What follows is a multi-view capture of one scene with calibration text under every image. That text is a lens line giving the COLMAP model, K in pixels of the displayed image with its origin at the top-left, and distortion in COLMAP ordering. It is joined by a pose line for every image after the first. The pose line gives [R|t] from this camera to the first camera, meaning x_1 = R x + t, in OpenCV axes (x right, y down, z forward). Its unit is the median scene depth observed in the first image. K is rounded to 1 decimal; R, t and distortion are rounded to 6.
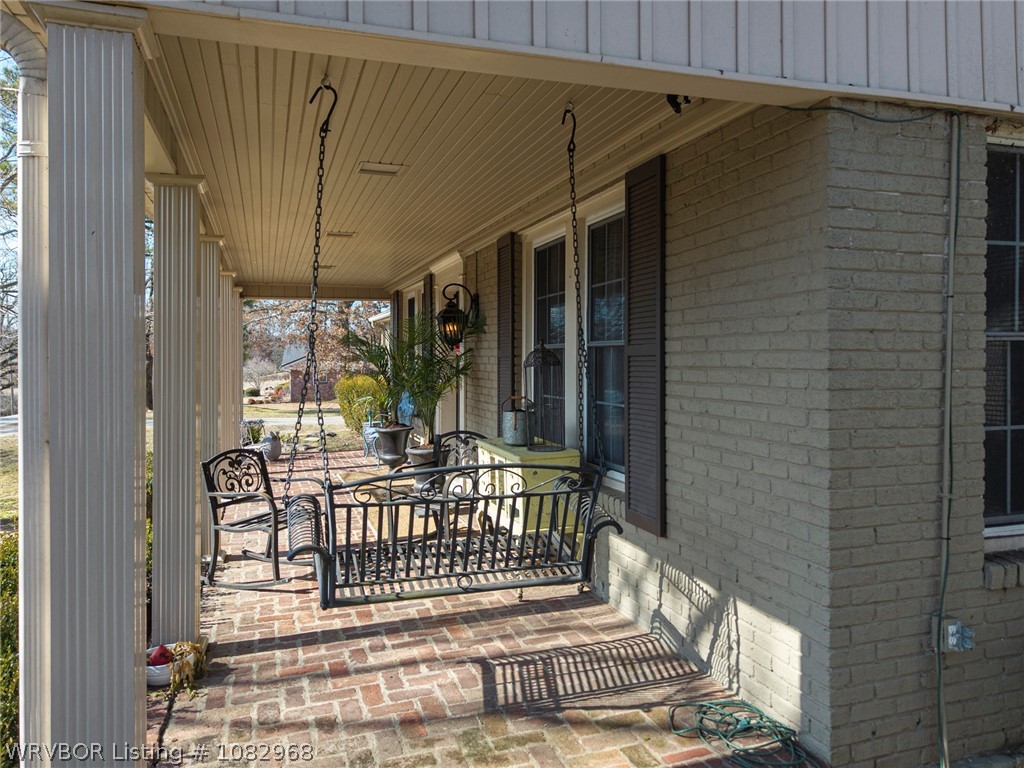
lens RADIAL K [[711.3, 0, 511.9], [0, 711.3, 357.0], [0, 0, 1]] dist [-0.002764, -0.001770]
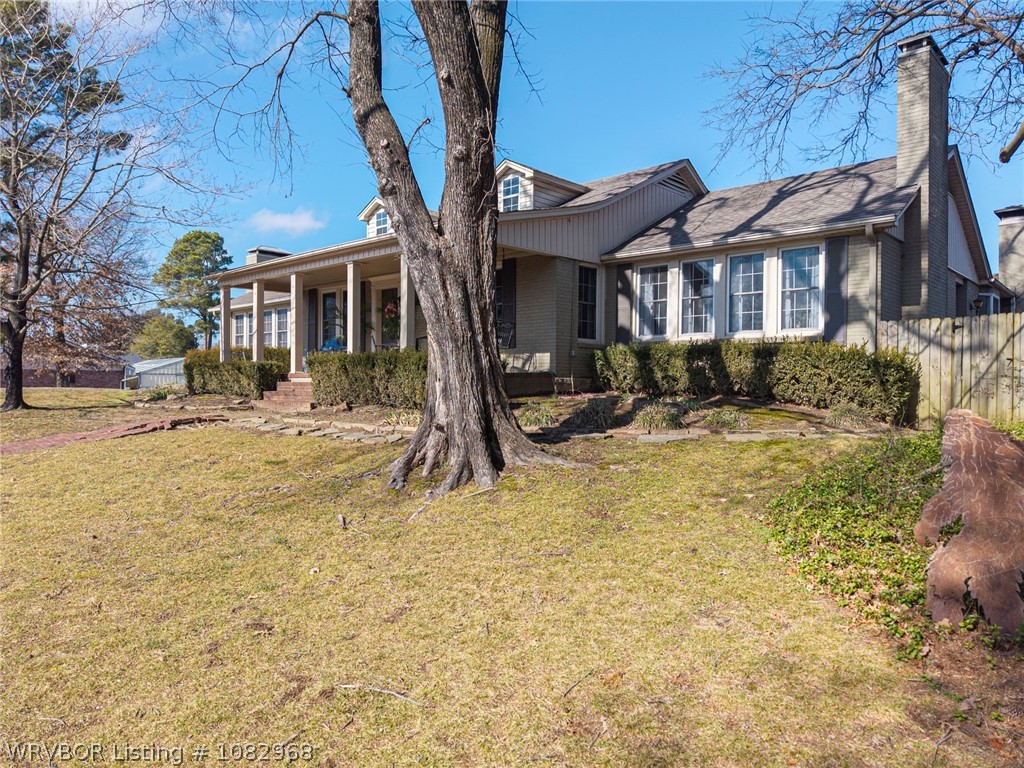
lens RADIAL K [[681.6, 0, 516.2], [0, 681.6, 393.4], [0, 0, 1]] dist [0.042799, -0.042209]
pose [[0.869511, -0.005590, 0.493883, -2.118734], [-0.006409, 0.999724, 0.022599, 0.512824], [-0.493873, -0.022816, 0.869235, -3.021322]]
